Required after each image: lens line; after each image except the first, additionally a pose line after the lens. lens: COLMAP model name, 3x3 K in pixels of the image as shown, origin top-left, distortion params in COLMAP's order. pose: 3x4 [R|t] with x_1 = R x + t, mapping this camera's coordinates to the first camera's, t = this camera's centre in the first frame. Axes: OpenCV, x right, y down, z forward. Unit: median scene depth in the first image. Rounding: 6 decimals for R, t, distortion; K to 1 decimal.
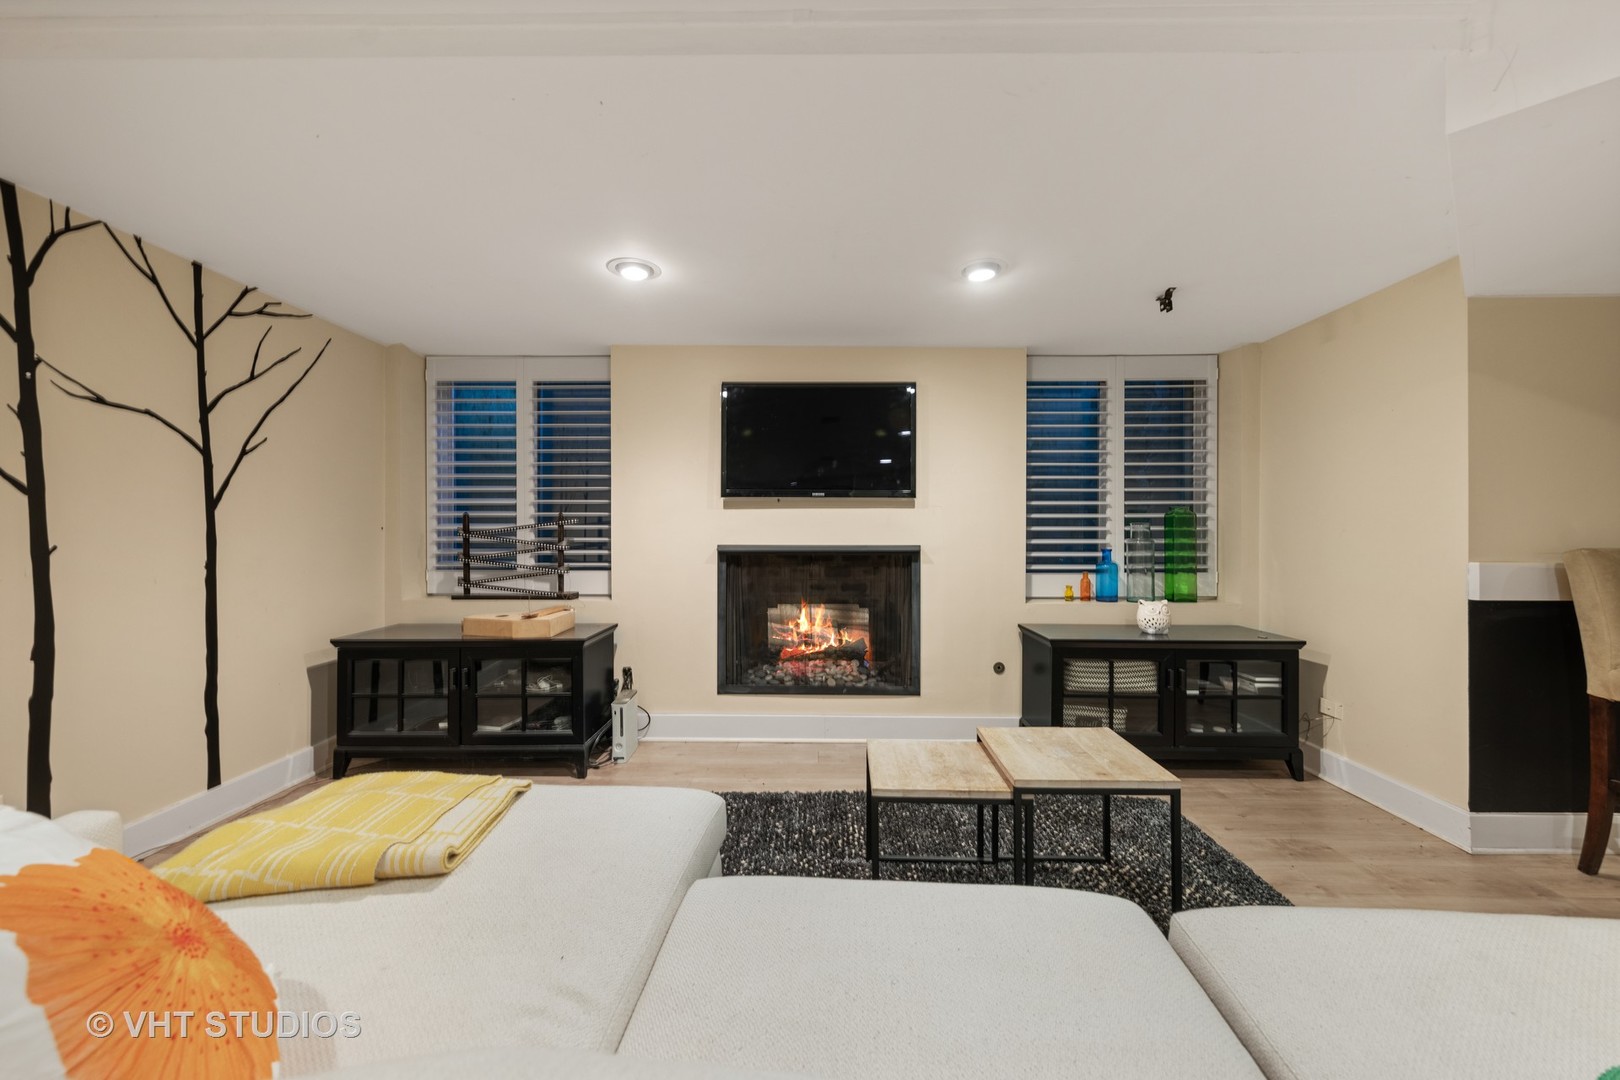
lens RADIAL K [[627.0, 0, 810.6], [0, 627.0, 533.5], [0, 0, 1]] dist [0.000510, 0.000244]
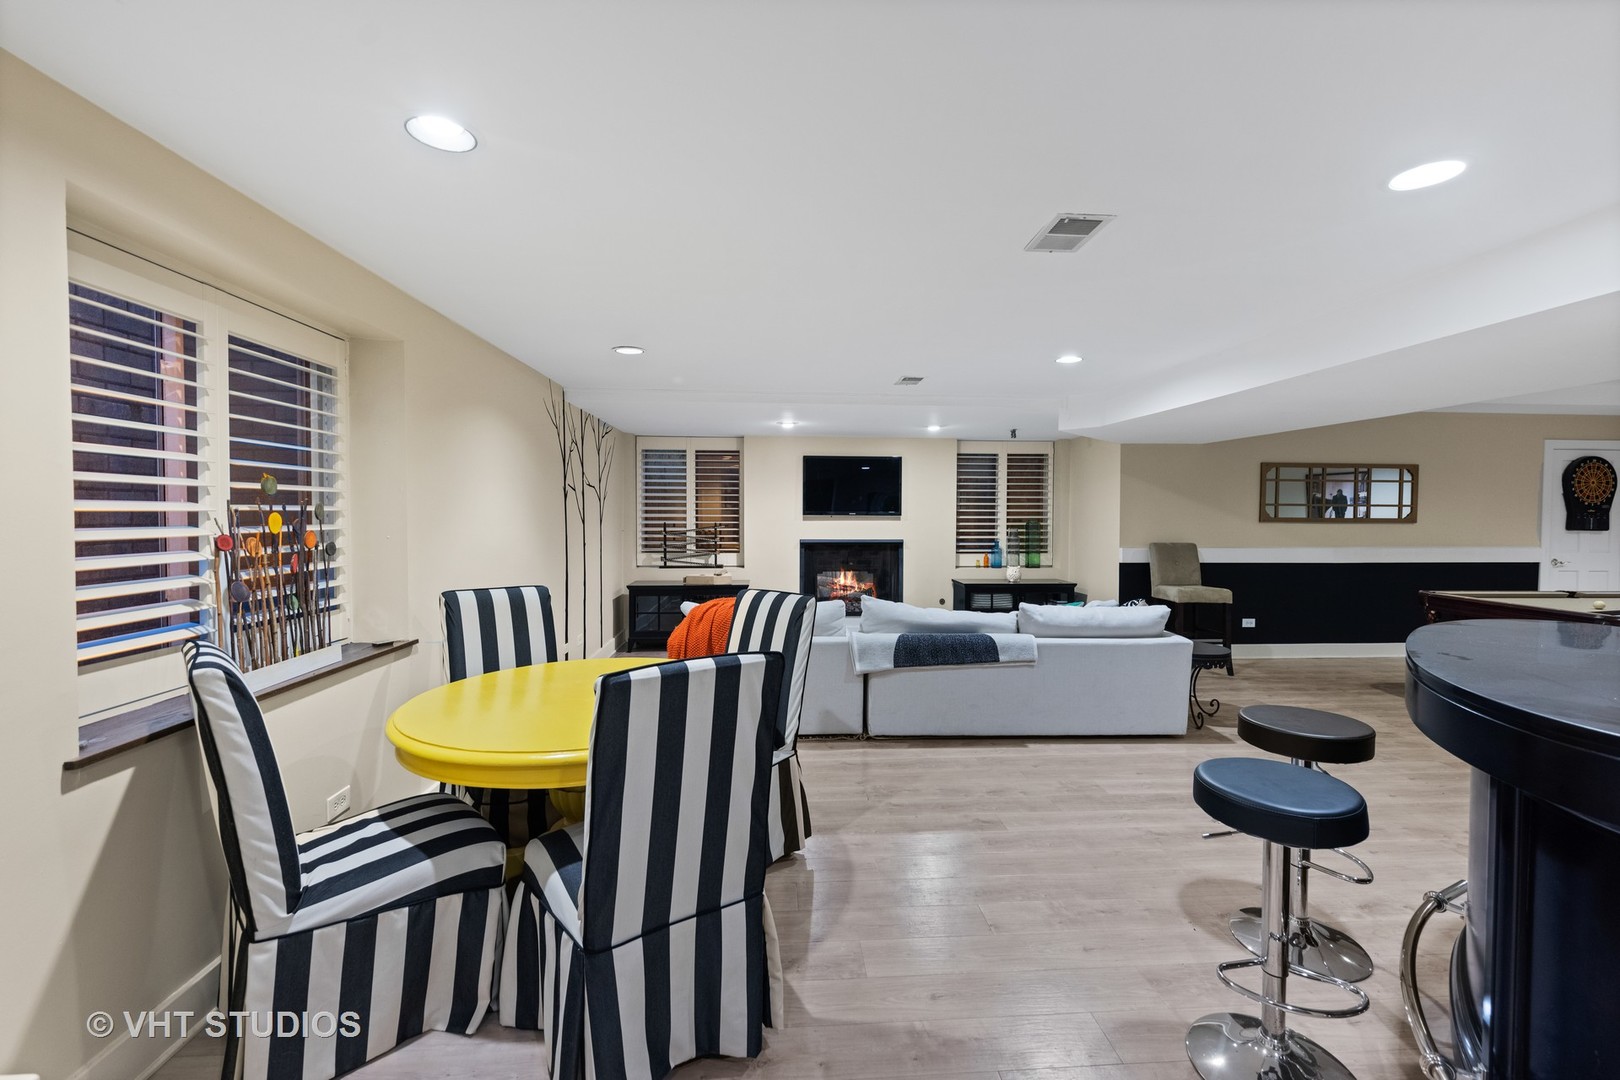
lens RADIAL K [[669.0, 0, 810.0], [0, 669.0, 540.0], [0, 0, 1]] dist [0.001876, 0.000168]
pose [[0.996145, -0.000605, 0.087715, -0.286477], [-0.001928, 0.999584, 0.028780, -0.037351], [-0.087696, -0.028838, 0.995730, -1.014426]]
